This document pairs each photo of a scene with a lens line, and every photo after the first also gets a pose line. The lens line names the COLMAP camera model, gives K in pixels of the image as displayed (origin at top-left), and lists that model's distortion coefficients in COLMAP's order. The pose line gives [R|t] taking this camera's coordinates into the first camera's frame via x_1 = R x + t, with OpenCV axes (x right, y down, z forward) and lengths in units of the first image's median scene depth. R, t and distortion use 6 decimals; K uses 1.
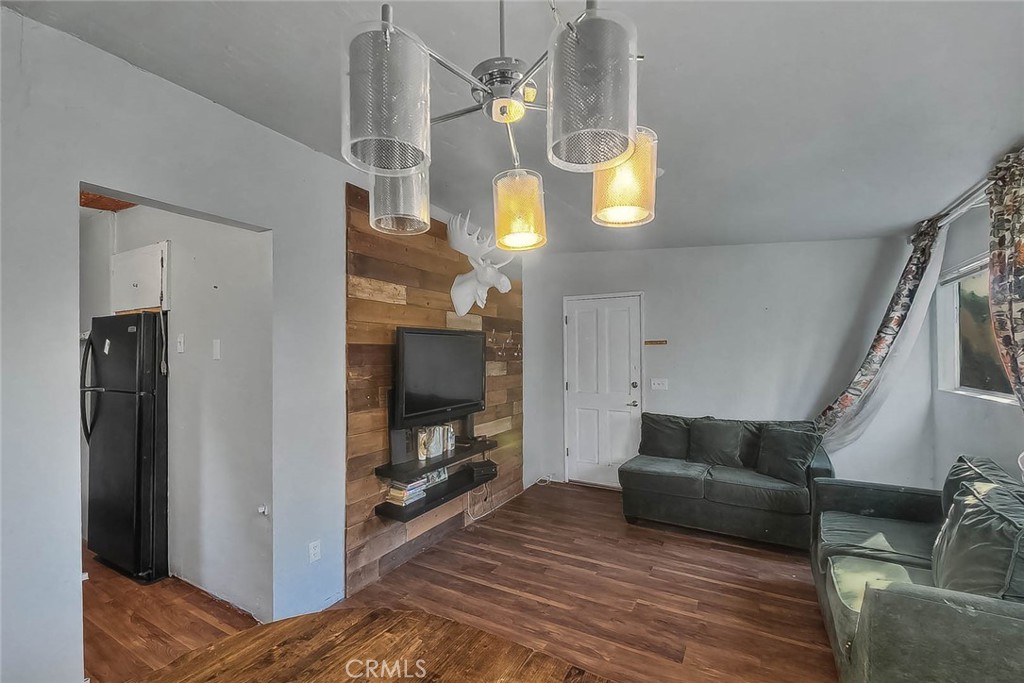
lens RADIAL K [[433.6, 0, 512.8], [0, 433.6, 351.1], [0, 0, 1]] dist [-0.000871, -0.000358]
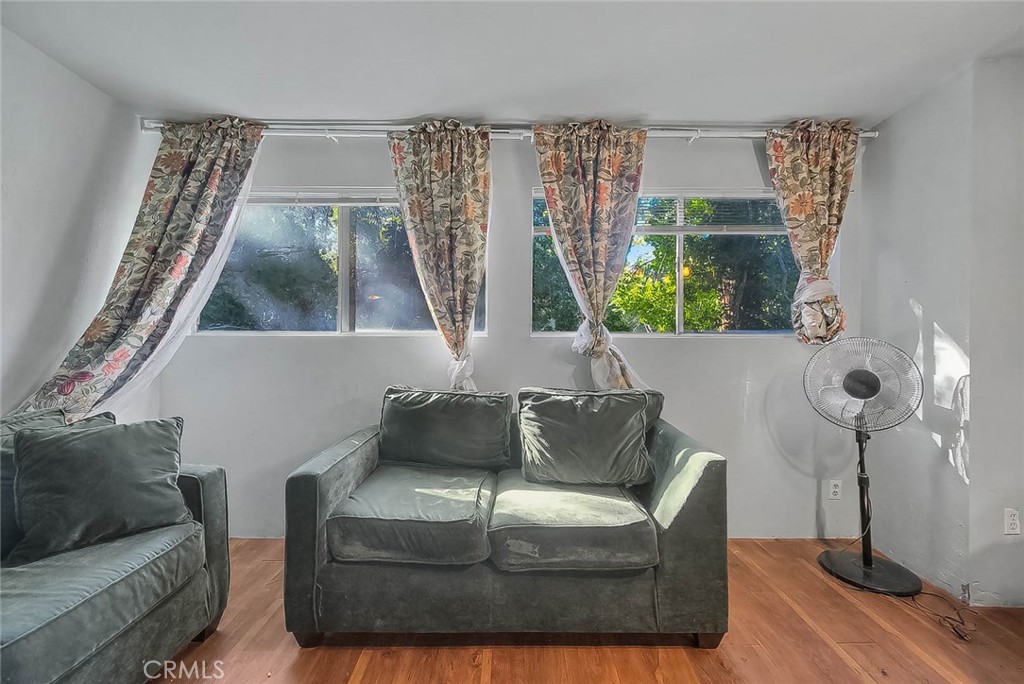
lens RADIAL K [[422.0, 0, 509.2], [0, 422.0, 331.5], [0, 0, 1]] dist [-0.001463, -0.000335]
pose [[-0.496970, 0.003274, 0.867762, 0.036454], [-0.009968, 0.999905, -0.009482, 0.078439], [-0.867711, -0.013362, -0.496890, 0.819325]]
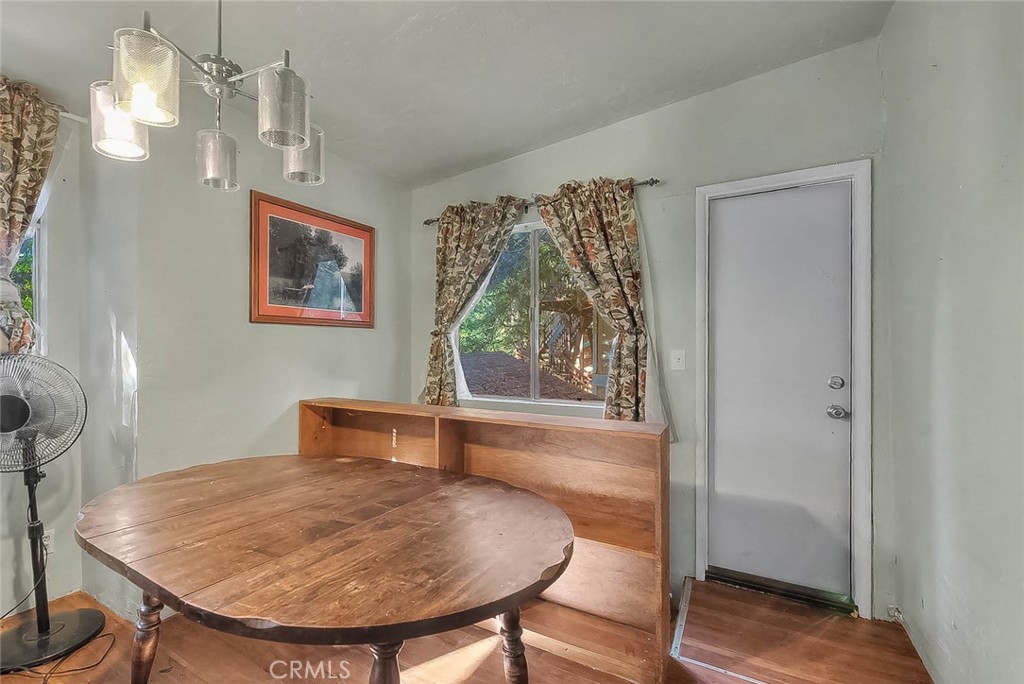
lens RADIAL K [[434.9, 0, 461.5], [0, 434.9, 340.7], [0, 0, 1]] dist [0.009428, -0.000216]
pose [[-0.998759, 0.009388, 0.048914, -0.225699], [0.008712, 0.999864, -0.014009, 0.069024], [-0.049039, -0.013565, -0.998705, 0.554127]]
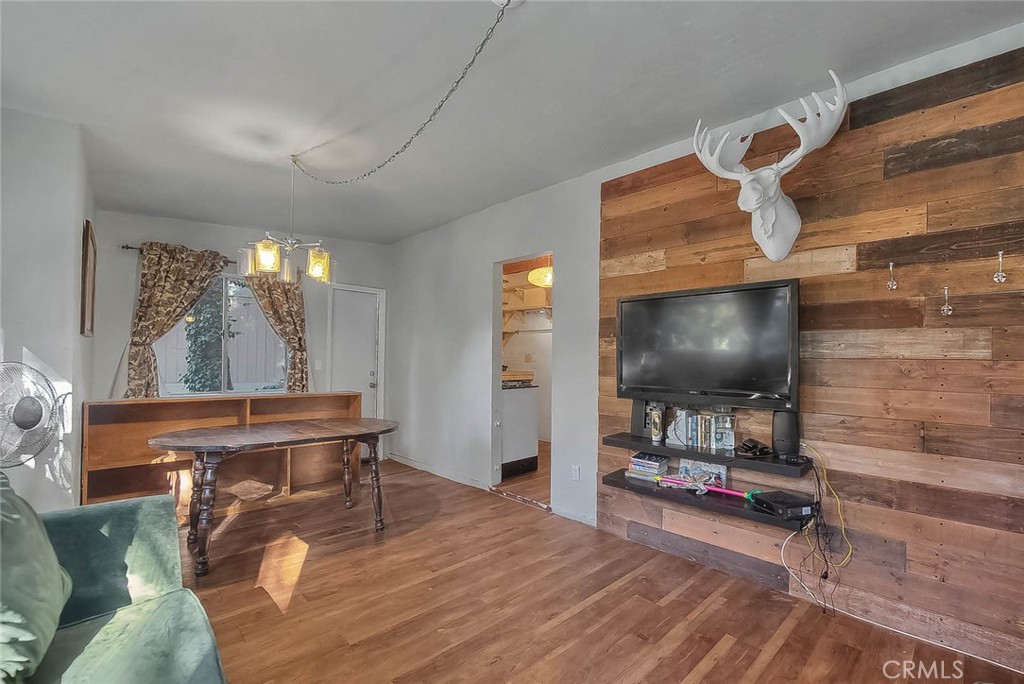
lens RADIAL K [[436.8, 0, 510.5], [0, 436.8, 358.8], [0, 0, 1]] dist [0.001686, -0.000037]
pose [[-0.283808, 0.005746, -0.958864, 0.650703], [-0.003232, 0.999971, 0.006949, 0.066660], [0.958876, 0.005071, -0.283781, 0.849337]]
